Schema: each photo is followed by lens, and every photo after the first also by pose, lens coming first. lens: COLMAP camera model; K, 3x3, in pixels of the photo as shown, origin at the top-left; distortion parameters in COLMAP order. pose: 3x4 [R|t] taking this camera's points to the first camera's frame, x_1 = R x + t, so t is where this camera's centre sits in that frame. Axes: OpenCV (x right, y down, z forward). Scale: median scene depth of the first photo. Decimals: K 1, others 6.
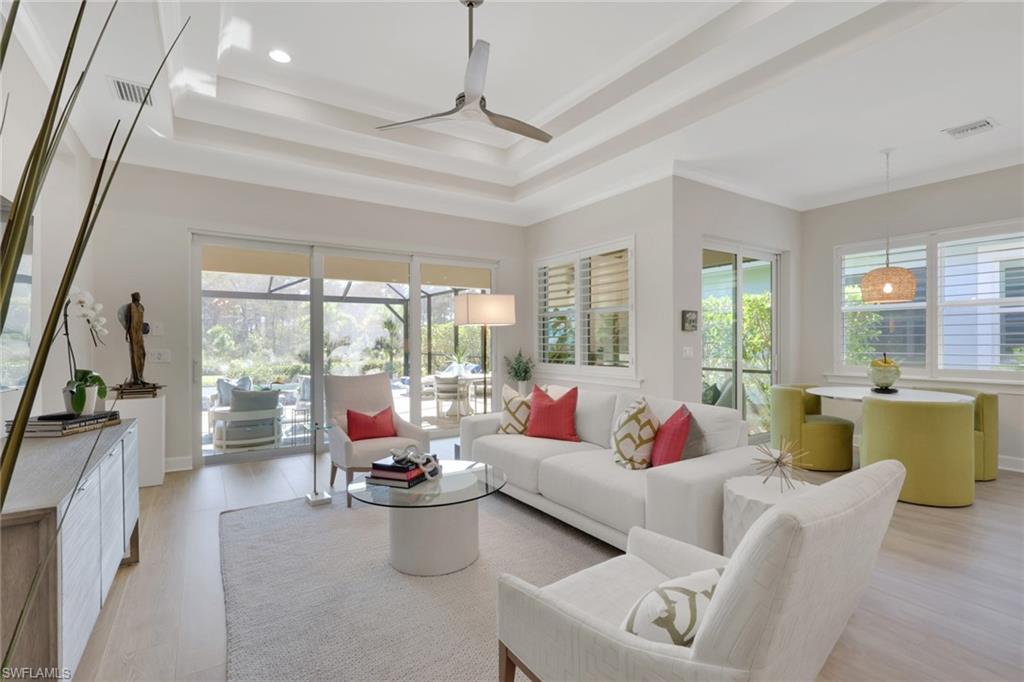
lens RADIAL K [[481.2, 0, 511.4], [0, 481.2, 344.6], [0, 0, 1]] dist [0.002898, -0.000426]
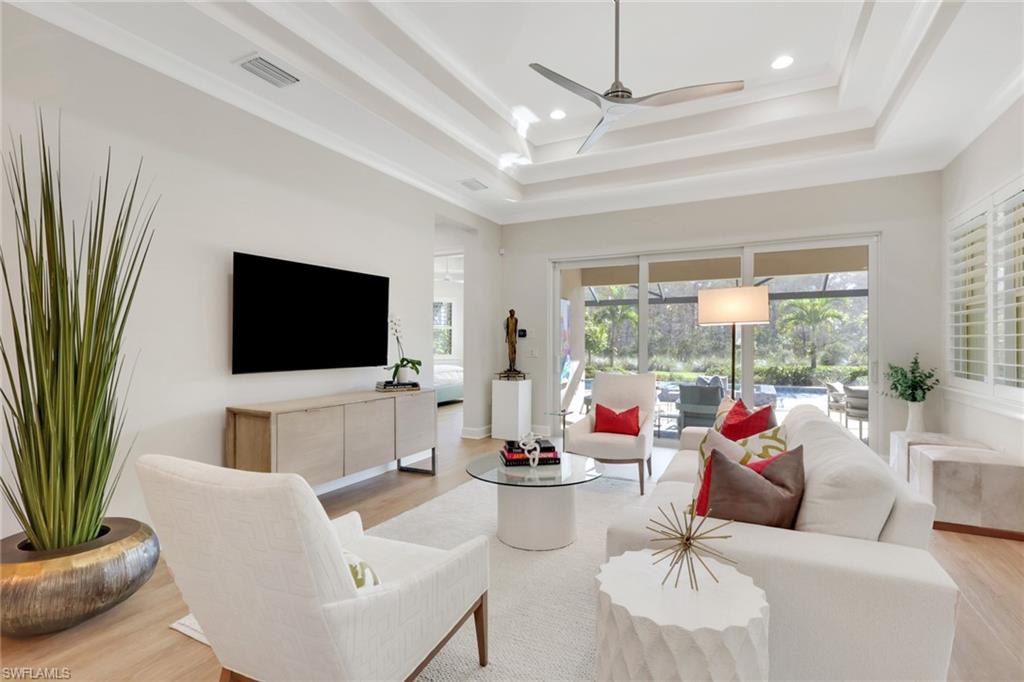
lens RADIAL K [[481.2, 0, 511.4], [0, 481.2, 344.6], [0, 0, 1]] dist [0.002898, -0.000426]
pose [[0.497361, 0.006926, -0.867516, 0.422737], [-0.008340, 0.999960, 0.003202, -0.003609], [0.867504, 0.005643, 0.497399, 0.213367]]
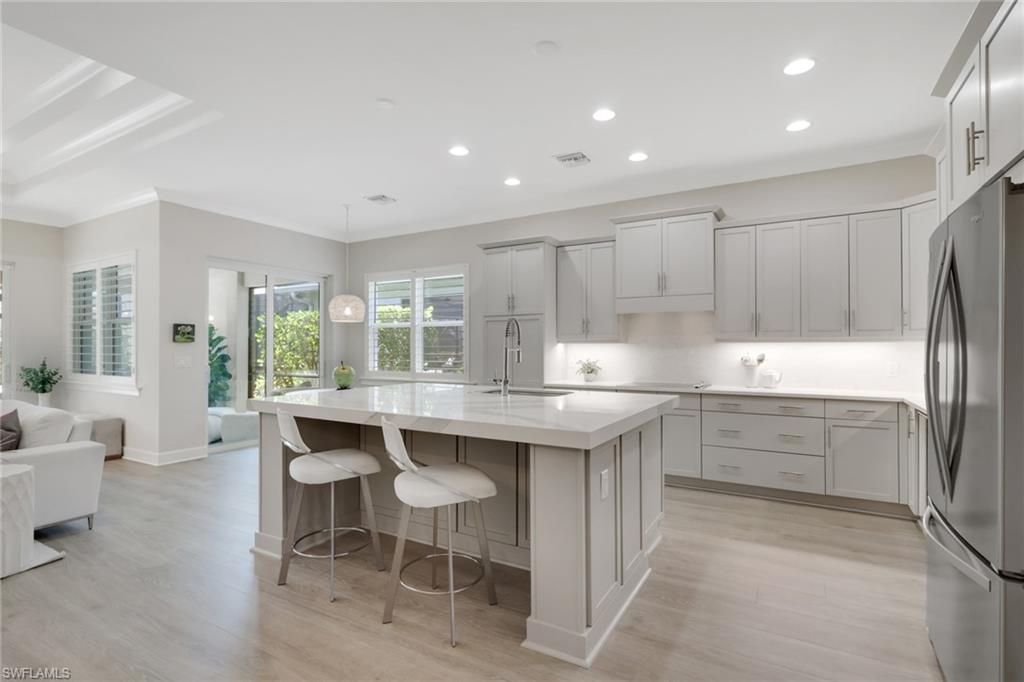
lens RADIAL K [[481.2, 0, 511.4], [0, 481.2, 344.6], [0, 0, 1]] dist [0.002898, -0.000426]
pose [[0.891531, 0.005808, 0.452923, 0.521445], [-0.000102, 0.999920, -0.012622, -0.008986], [-0.452961, 0.011206, 0.891460, -0.312698]]
